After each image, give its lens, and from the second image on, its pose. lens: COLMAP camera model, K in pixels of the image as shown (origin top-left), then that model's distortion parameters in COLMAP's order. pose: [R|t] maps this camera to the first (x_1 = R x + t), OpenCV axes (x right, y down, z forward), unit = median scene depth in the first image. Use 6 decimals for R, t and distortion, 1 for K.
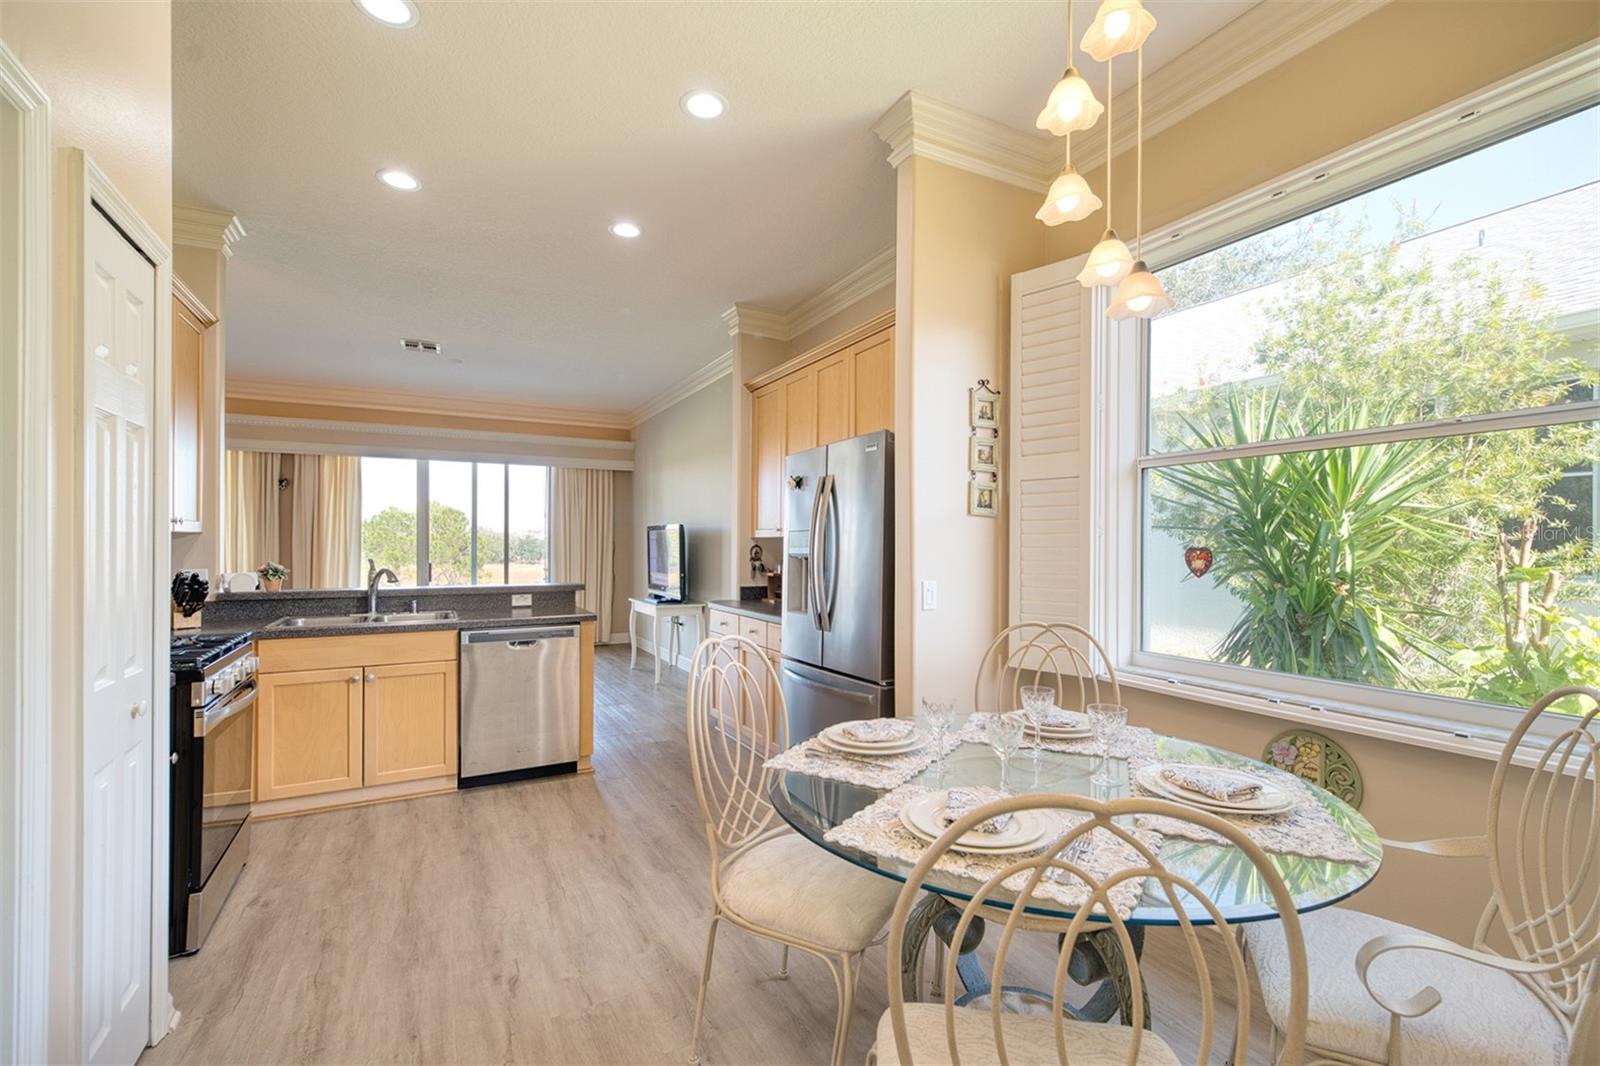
lens RADIAL K [[712.4, 0, 798.7], [0, 712.4, 541.8], [0, 0, 1]] dist [-0.024355, -0.001990]
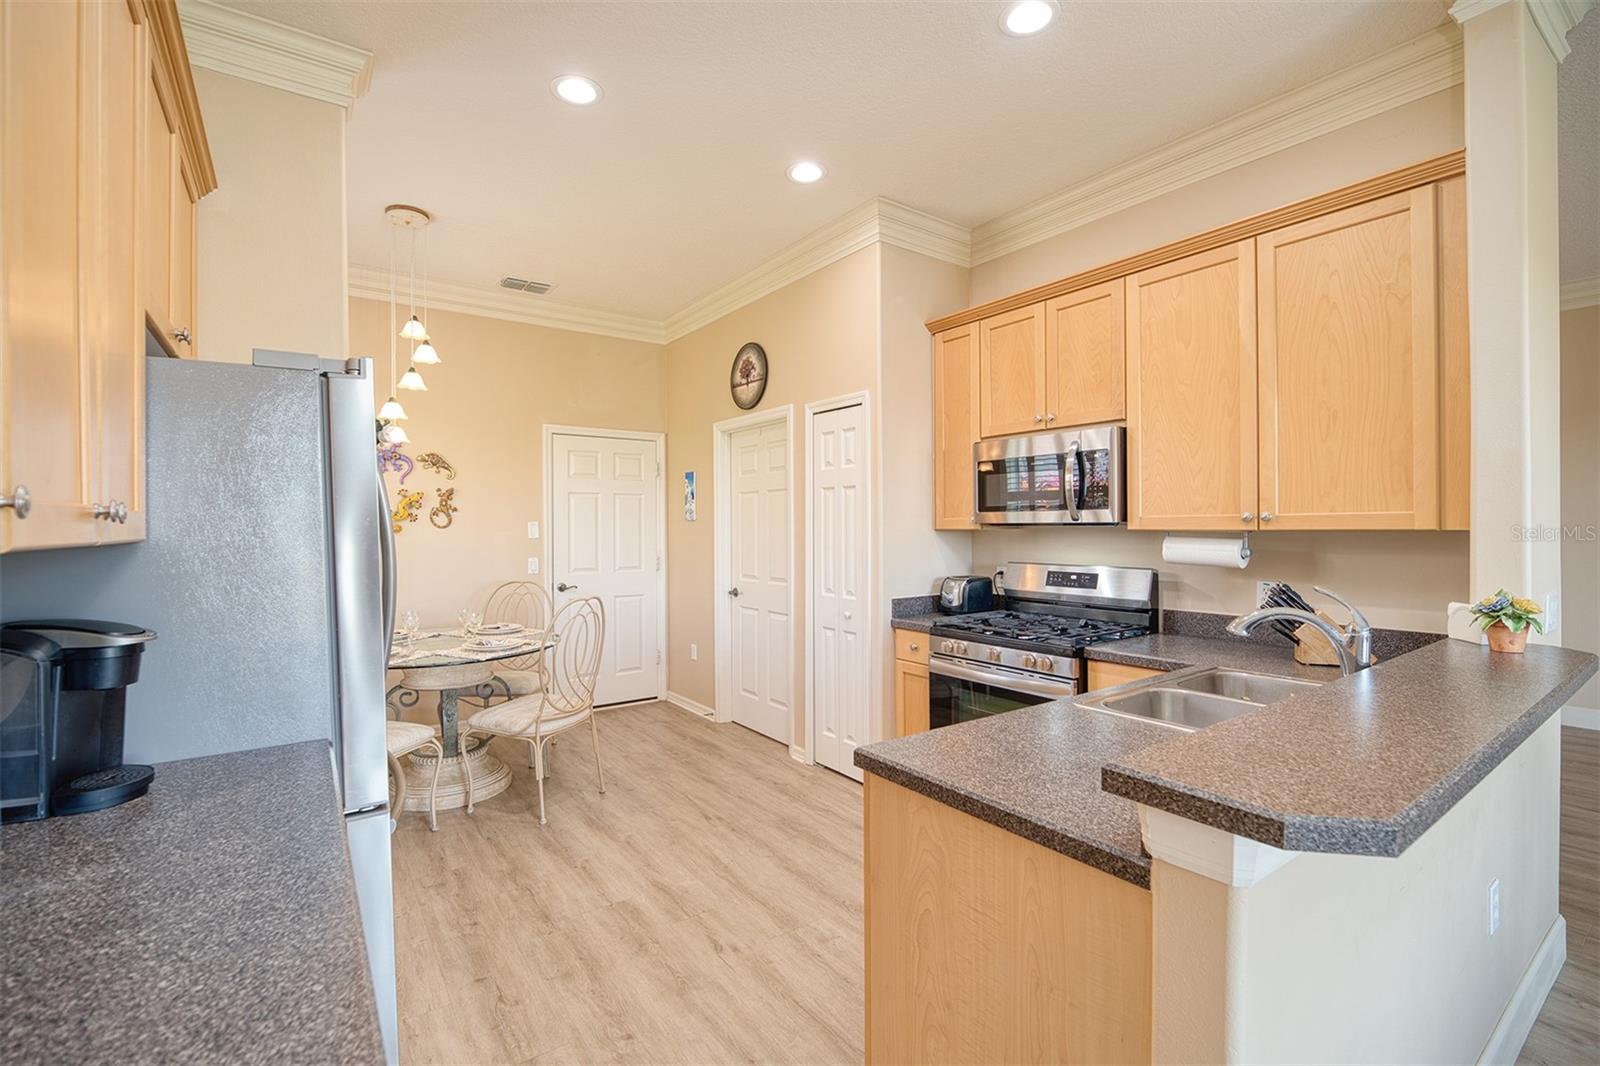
lens RADIAL K [[712.4, 0, 793.0], [0, 712.4, 529.5], [0, 0, 1]] dist [-0.024355, -0.001990]
pose [[-0.991719, 0.003569, -0.128375, -0.192559], [0.003709, 0.999993, -0.000847, -0.012728], [0.128371, -0.001317, -0.991725, 1.279053]]
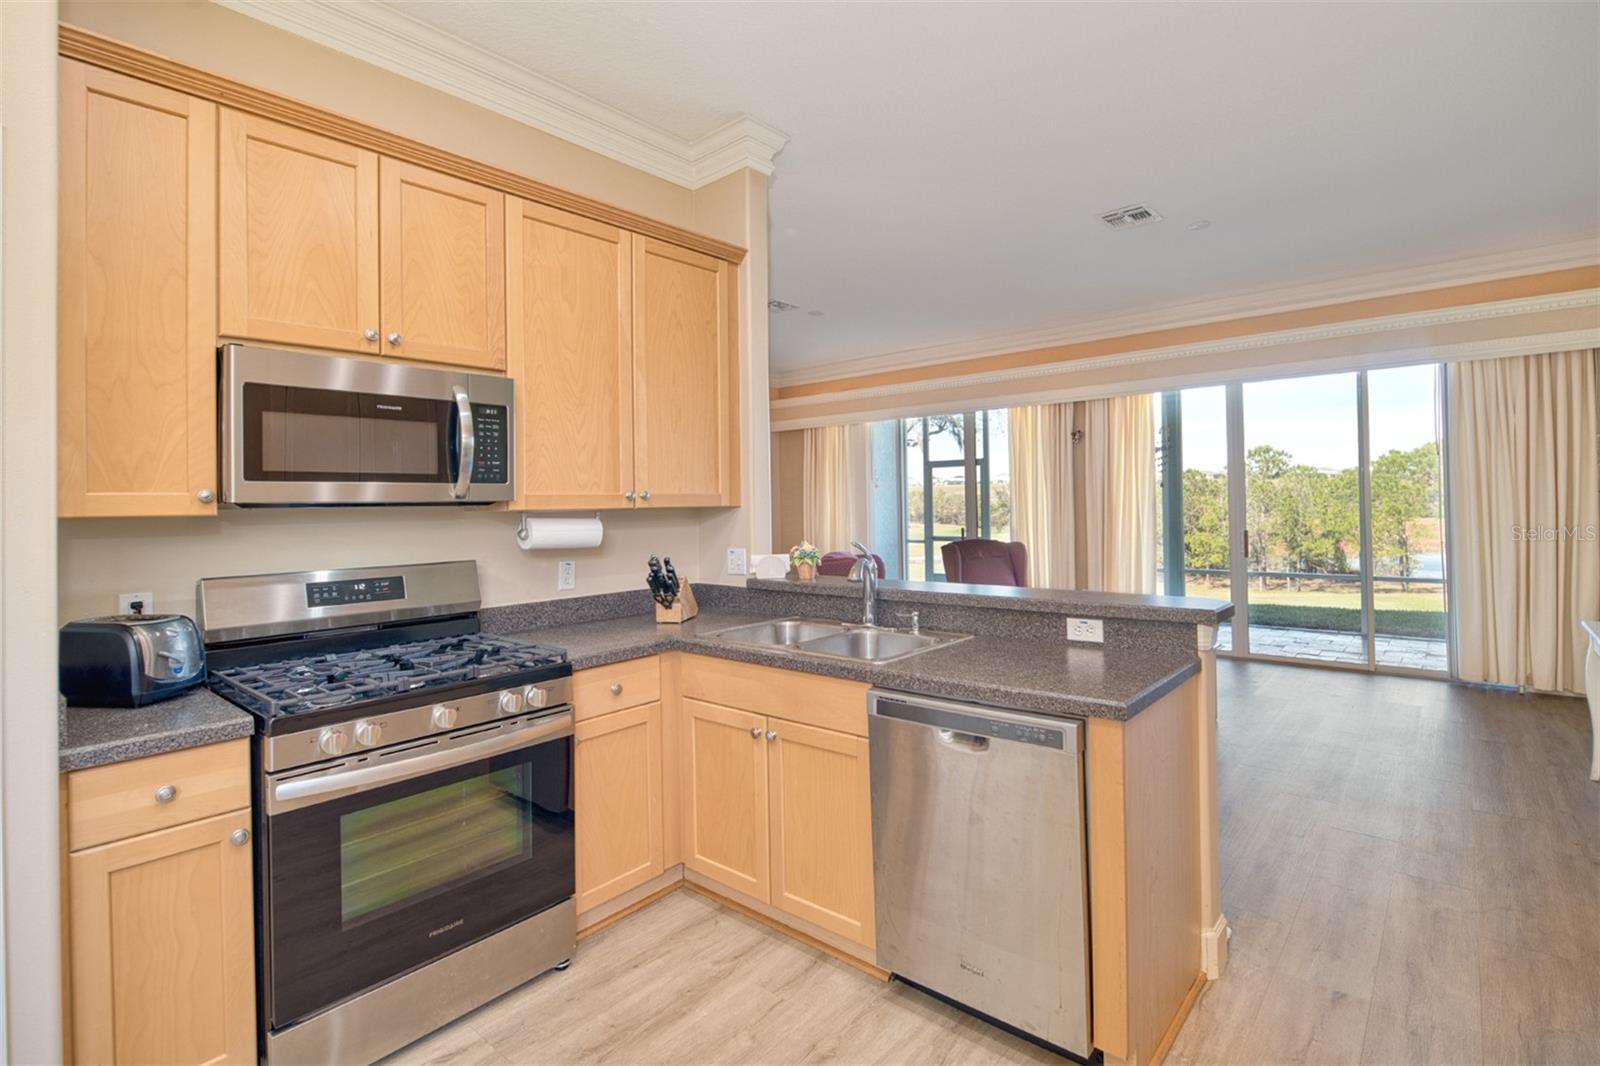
lens RADIAL K [[769.8, 0, 818.5], [0, 769.8, 491.1], [0, 0, 1]] dist [-0.004484, -0.000189]
pose [[0.380442, -0.025327, -0.924458, 0.040587], [0.023283, 0.999570, -0.017803, -0.010550], [0.924512, -0.014751, 0.380869, 0.624715]]
